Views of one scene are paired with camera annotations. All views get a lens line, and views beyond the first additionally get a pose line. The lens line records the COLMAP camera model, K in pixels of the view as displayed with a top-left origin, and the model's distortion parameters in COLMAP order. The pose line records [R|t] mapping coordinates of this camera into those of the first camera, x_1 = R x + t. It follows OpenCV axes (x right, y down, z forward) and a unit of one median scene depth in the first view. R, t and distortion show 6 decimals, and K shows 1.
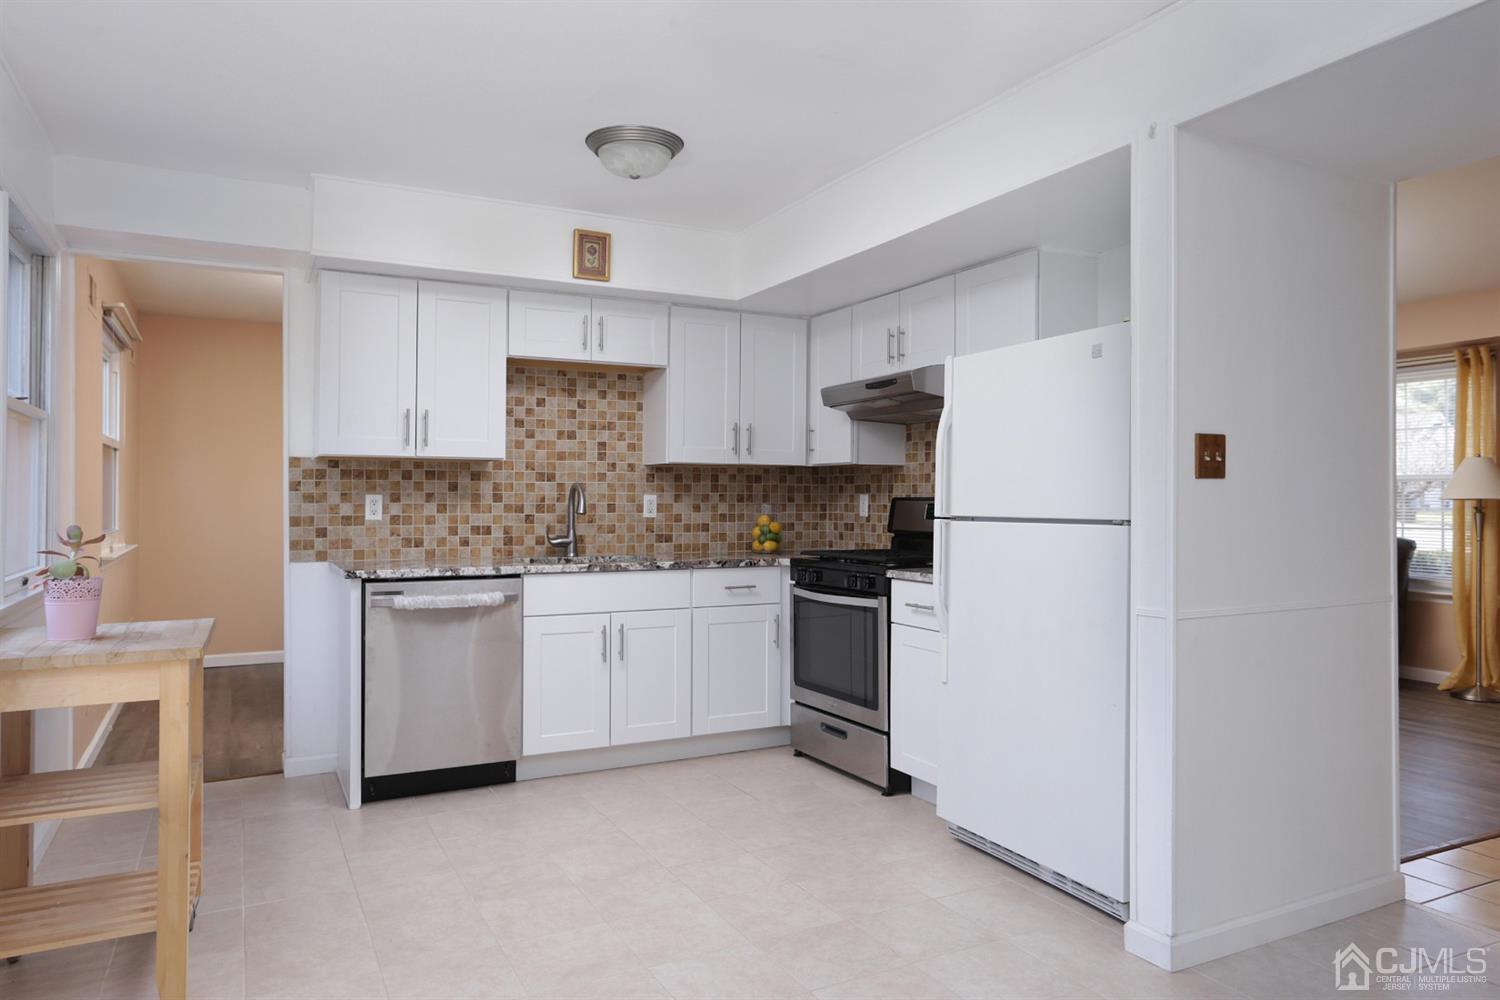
lens RADIAL K [[1007.1, 0, 750.0], [0, 1007.1, 500.0], [0, 0, 1]] dist [0.001053, 0.001151]
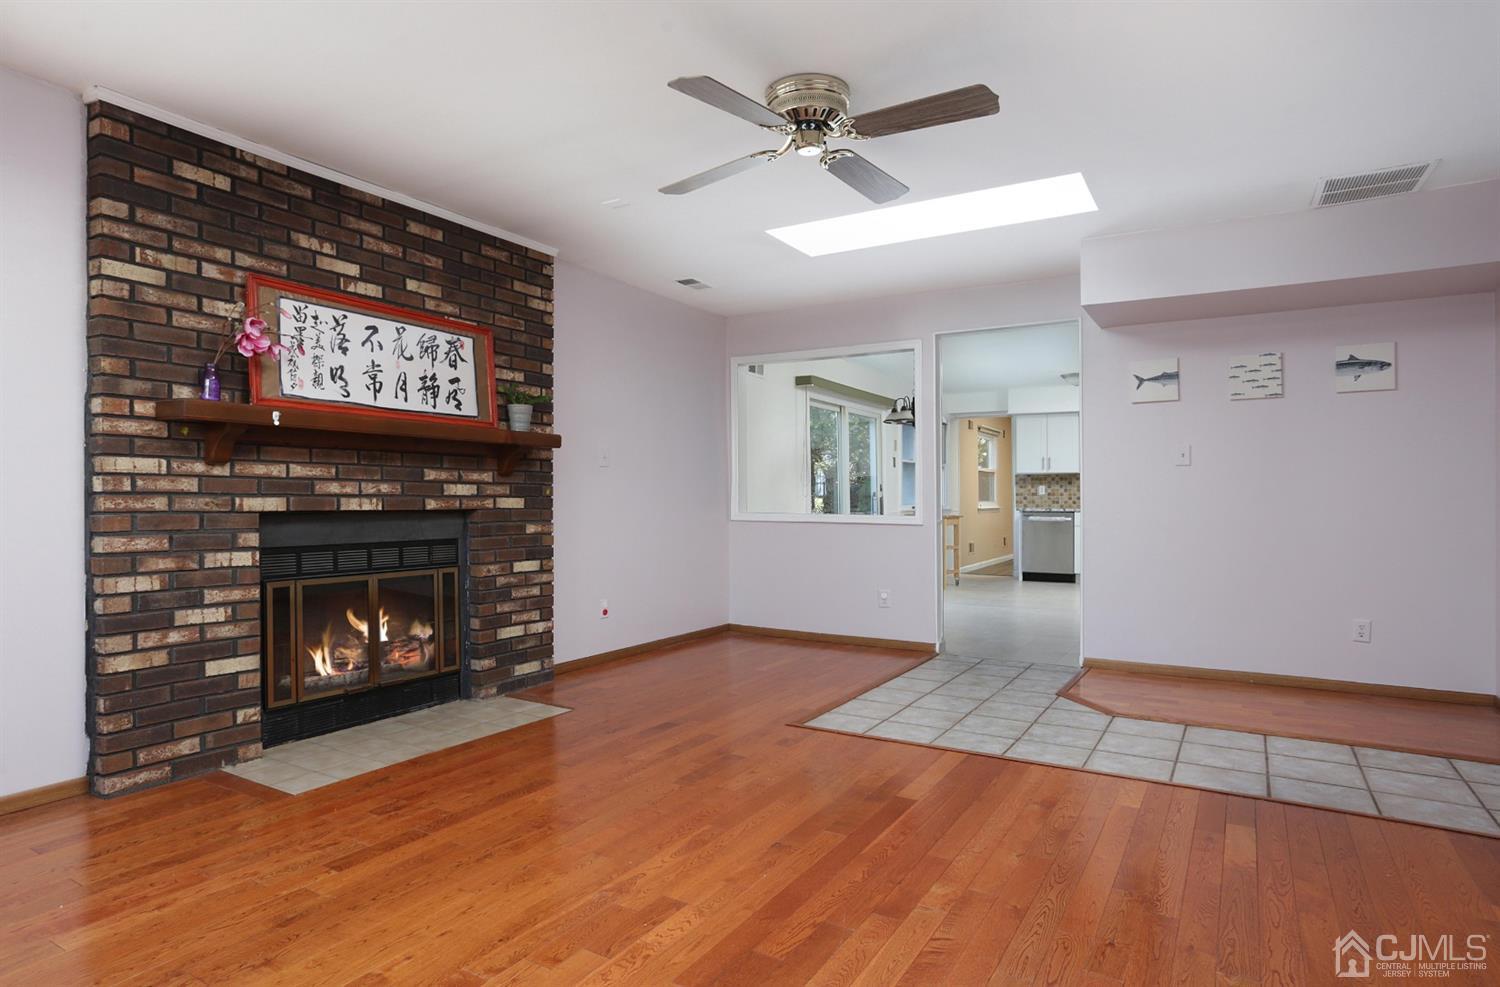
lens RADIAL K [[847.5, 0, 751.2], [0, 847.5, 473.1], [0, 0, 1]] dist [0.000438, 0.000682]
pose [[0.528578, -0.030467, -0.848338, 1.186952], [-0.002061, 0.999307, -0.037173, 0.047673], [0.848882, 0.021397, 0.528149, -0.953551]]
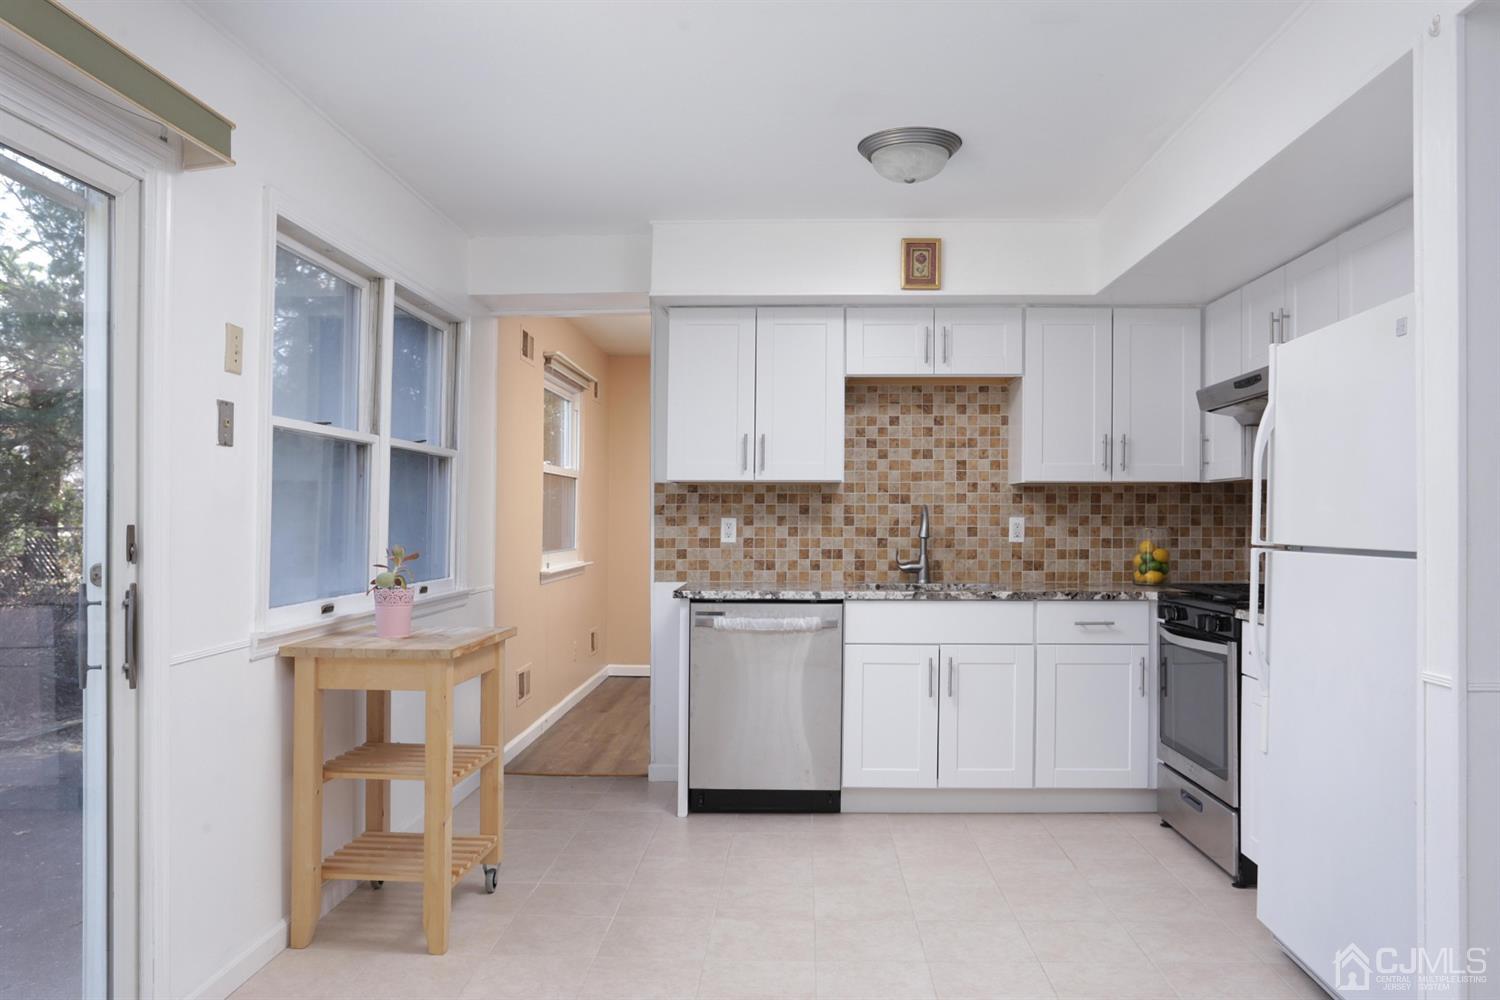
lens RADIAL K [[1092.2, 0, 776.9], [0, 1092.2, 495.4], [0, 0, 1]] dist [-0.089854, 0.127242]
pose [[0.874400, -0.011001, -0.485081, 0.197156], [-0.000233, 0.999733, -0.023093, -0.002334], [0.485206, 0.020306, 0.874164, 0.043381]]
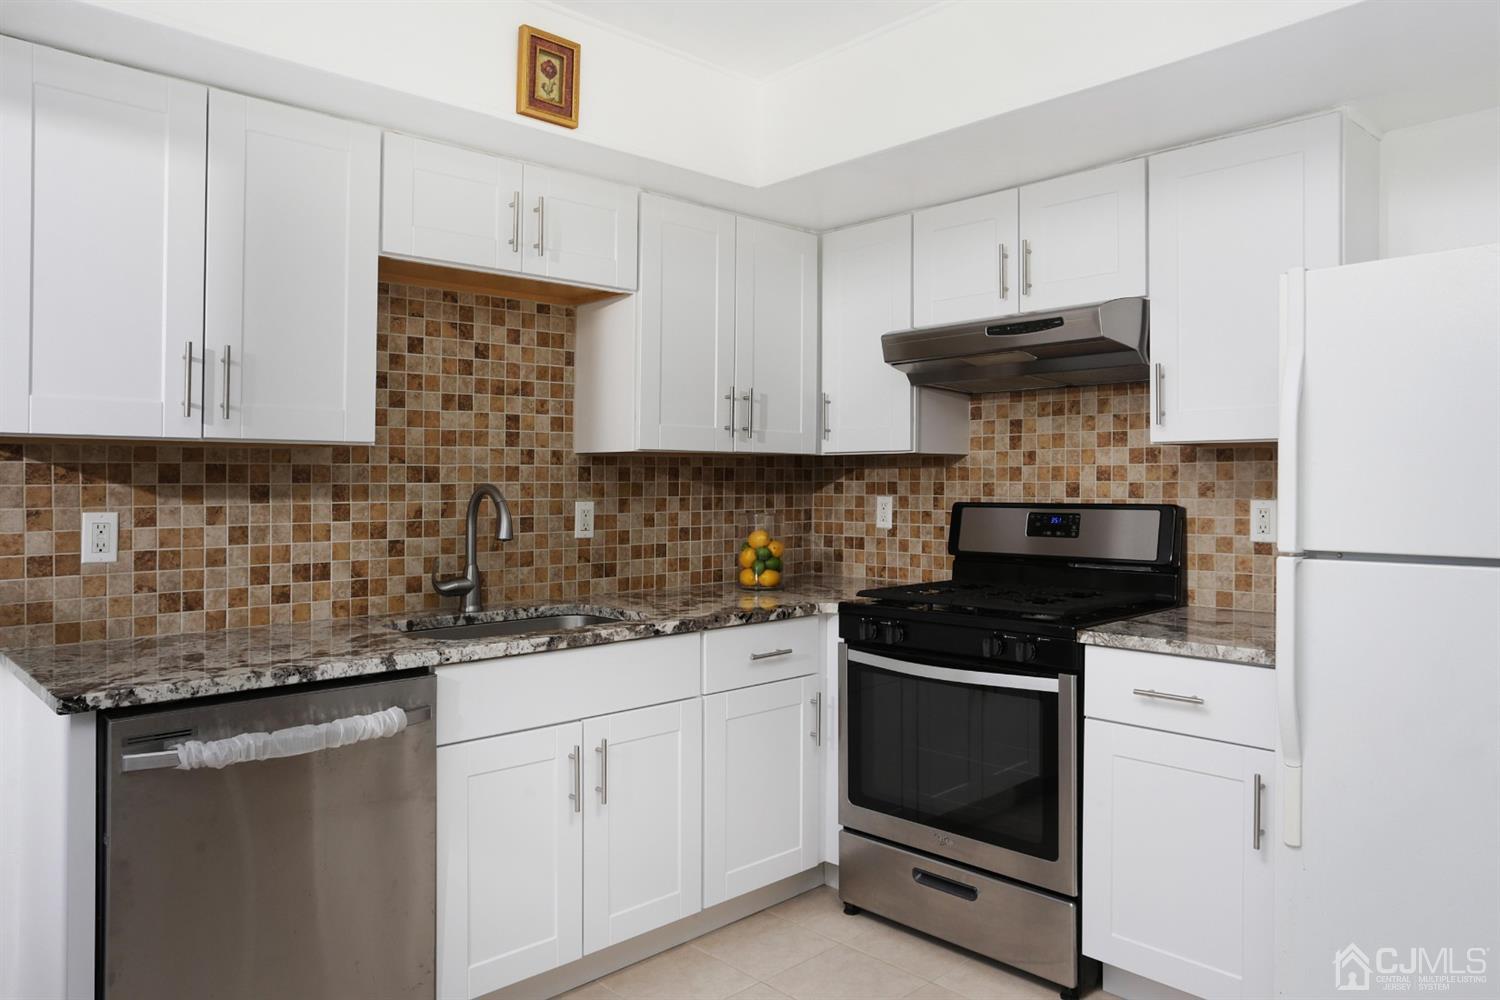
lens RADIAL K [[1016.1, 0, 742.0], [0, 1016.1, 471.9], [0, 0, 1]] dist [-0.043246, 0.050675]
pose [[0.962064, -0.002974, 0.272807, -0.186502], [0.005801, 0.999937, -0.009558, -0.017721], [-0.272762, 0.010778, 0.962021, 0.393758]]
